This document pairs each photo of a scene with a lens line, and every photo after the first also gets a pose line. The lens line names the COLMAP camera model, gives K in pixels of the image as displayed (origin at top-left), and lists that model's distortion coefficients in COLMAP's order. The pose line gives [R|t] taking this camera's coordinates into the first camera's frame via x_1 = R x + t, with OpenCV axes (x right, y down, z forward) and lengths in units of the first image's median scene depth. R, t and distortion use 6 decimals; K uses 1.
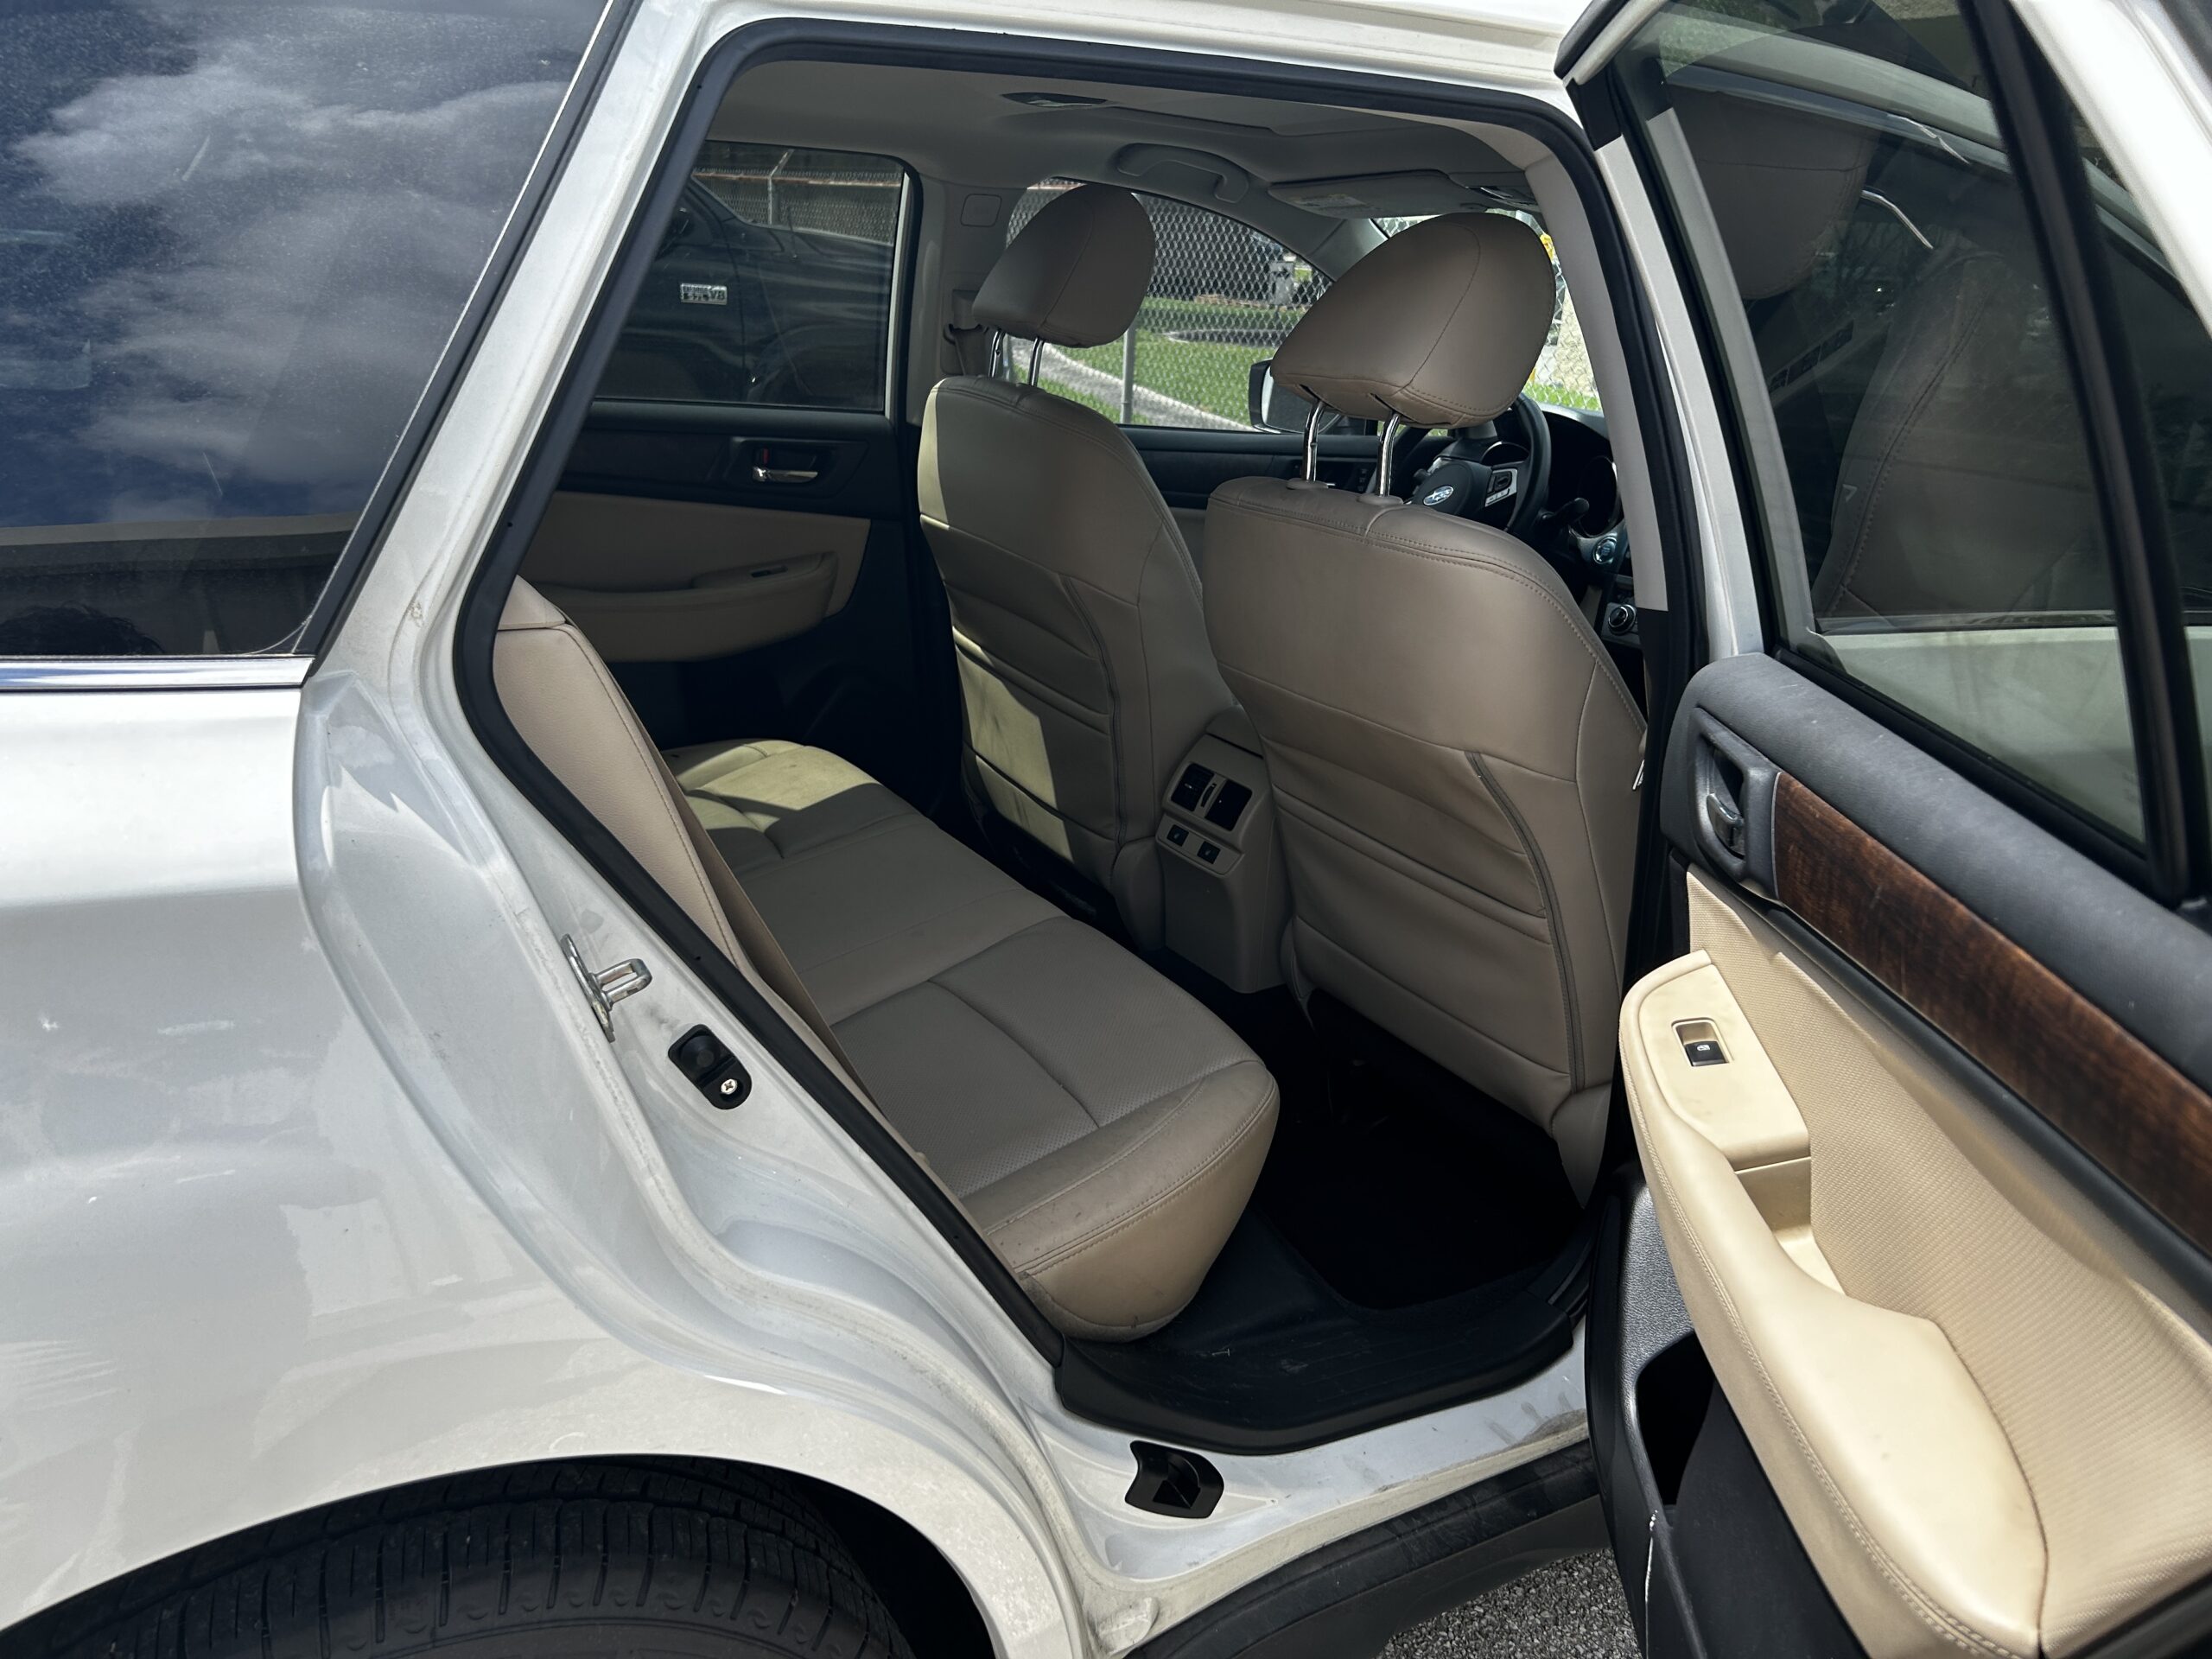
lens RADIAL K [[1662.5, 0, 1130.5], [0, 1662.5, 831.4], [0, 0, 1]] dist [0.066271, -0.079165]
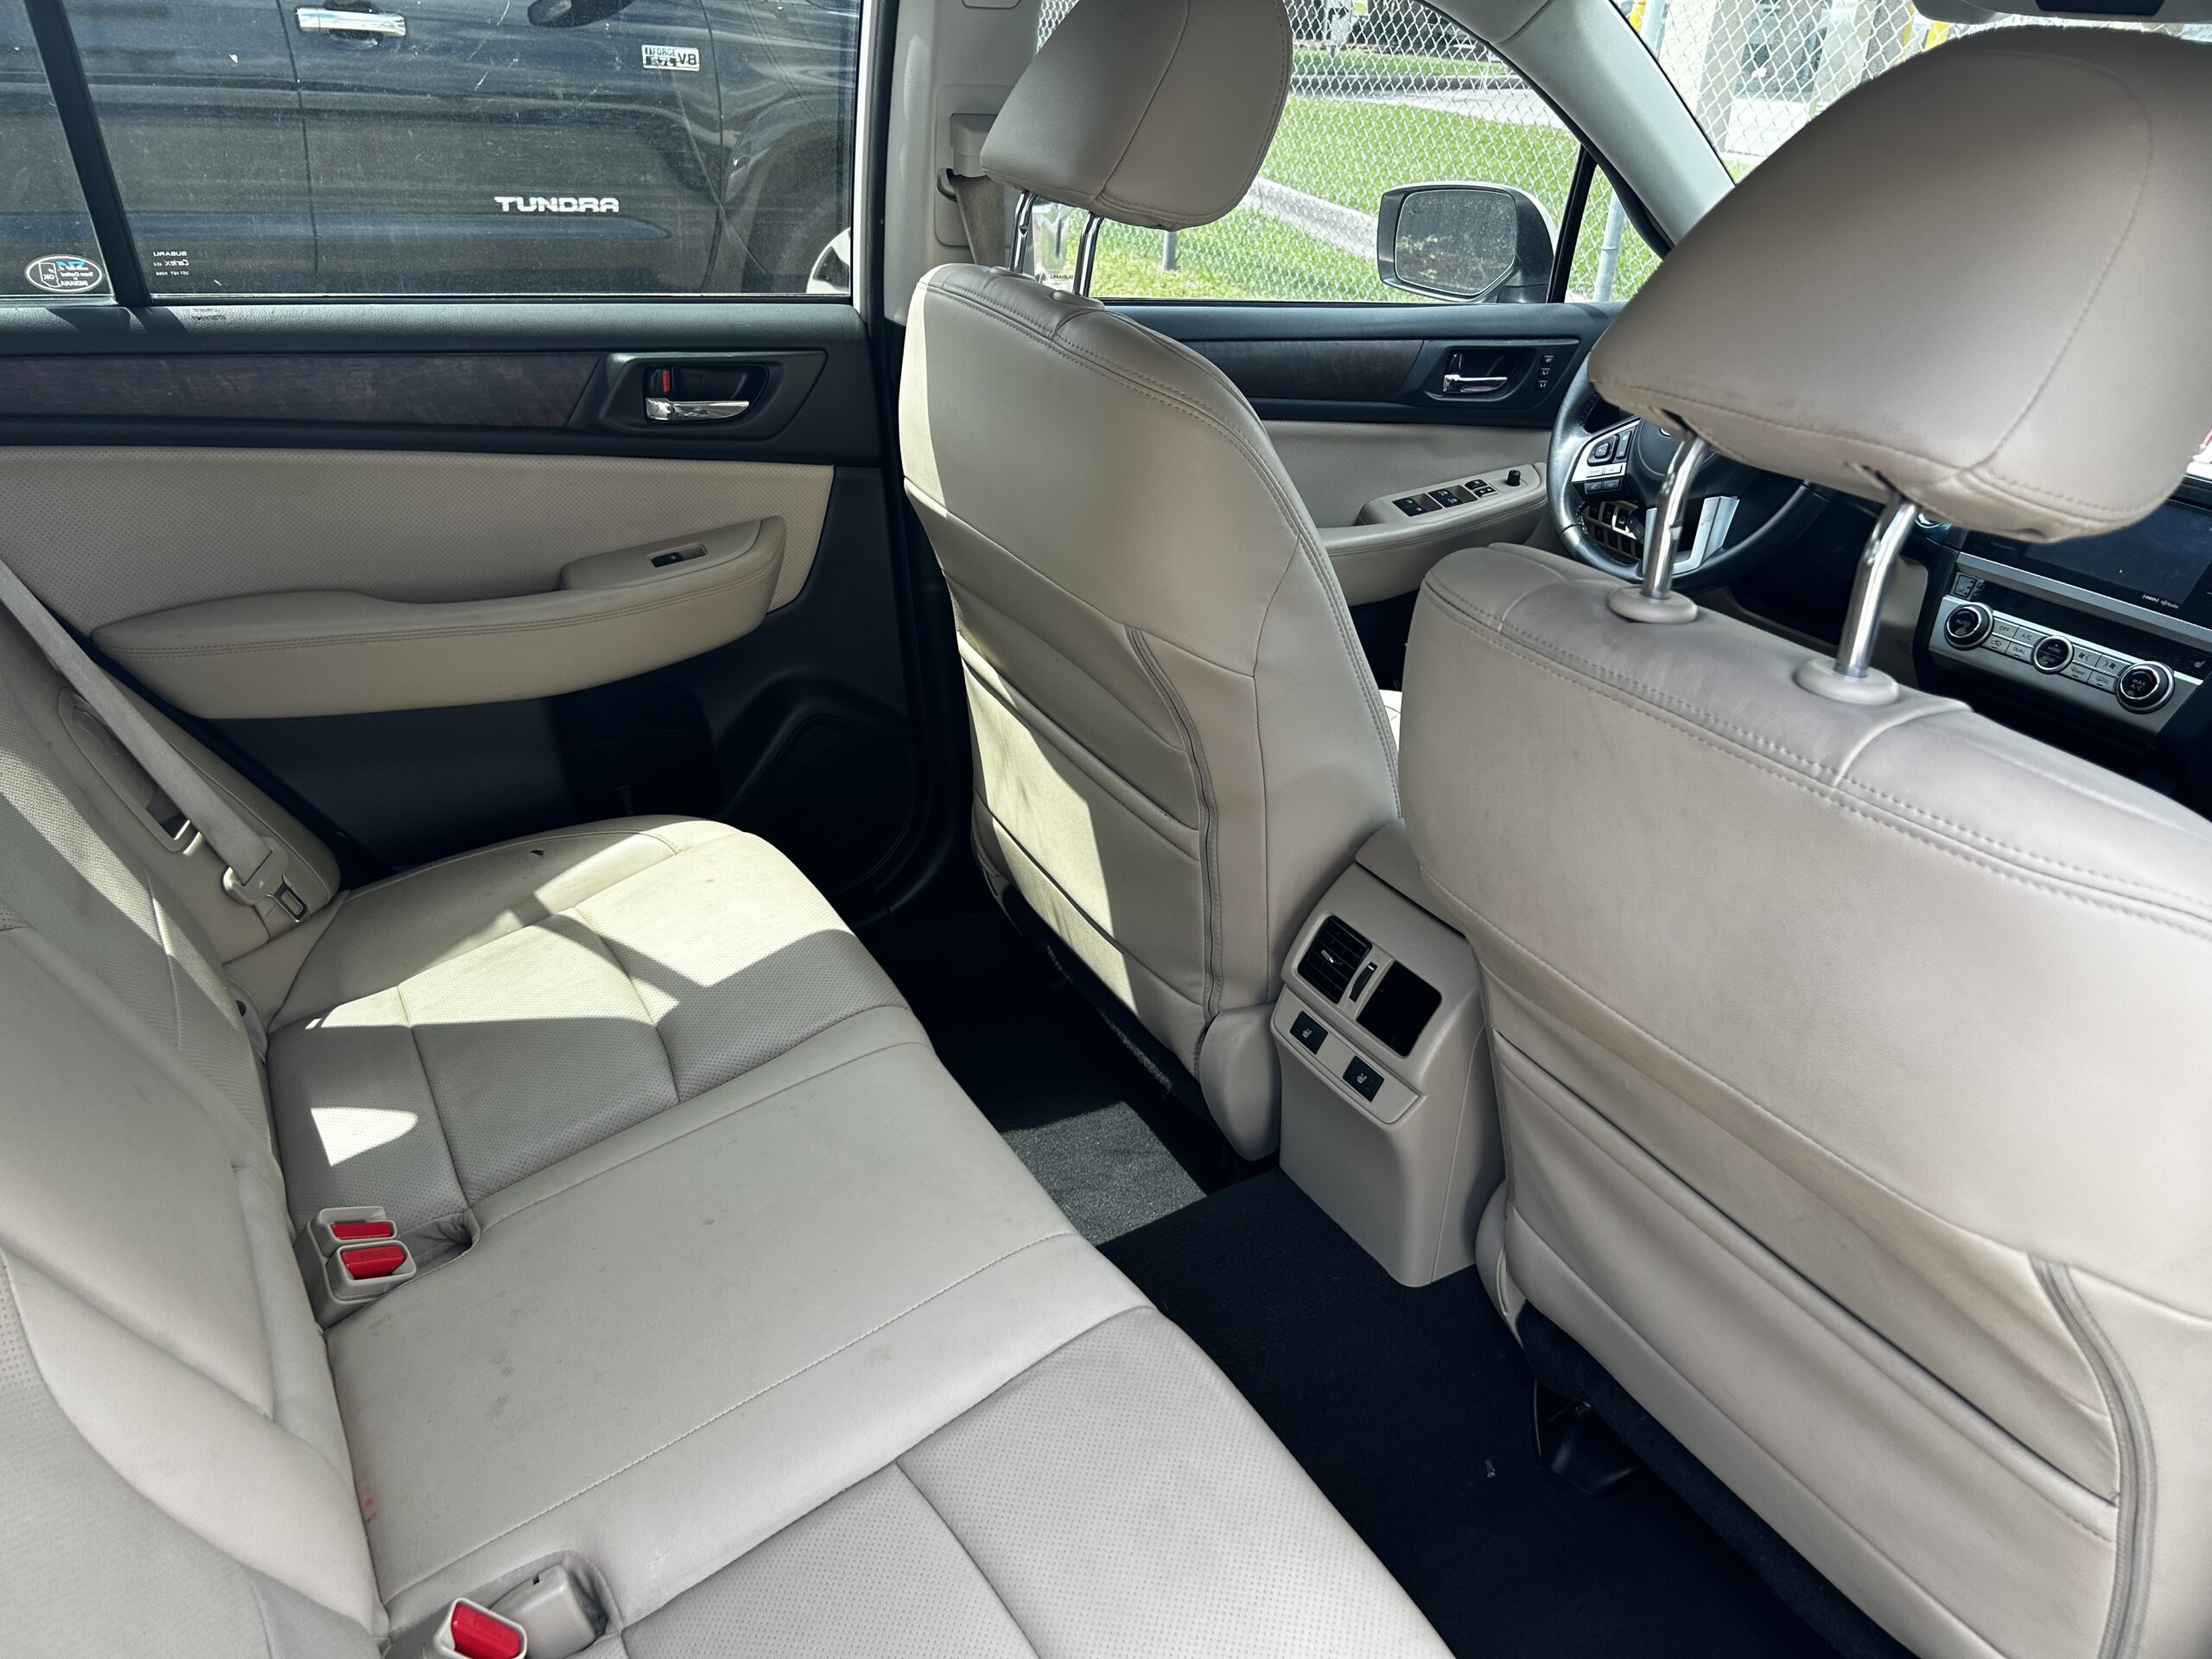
lens RADIAL K [[1662.5, 0, 1118.8], [0, 1662.5, 819.8], [0, 0, 1]] dist [0.066271, -0.079165]
pose [[0.999681, 0.008776, -0.023692, -0.027231], [-0.005653, 0.991650, 0.128832, -0.147269], [0.024625, -0.128657, 0.991383, 0.354630]]
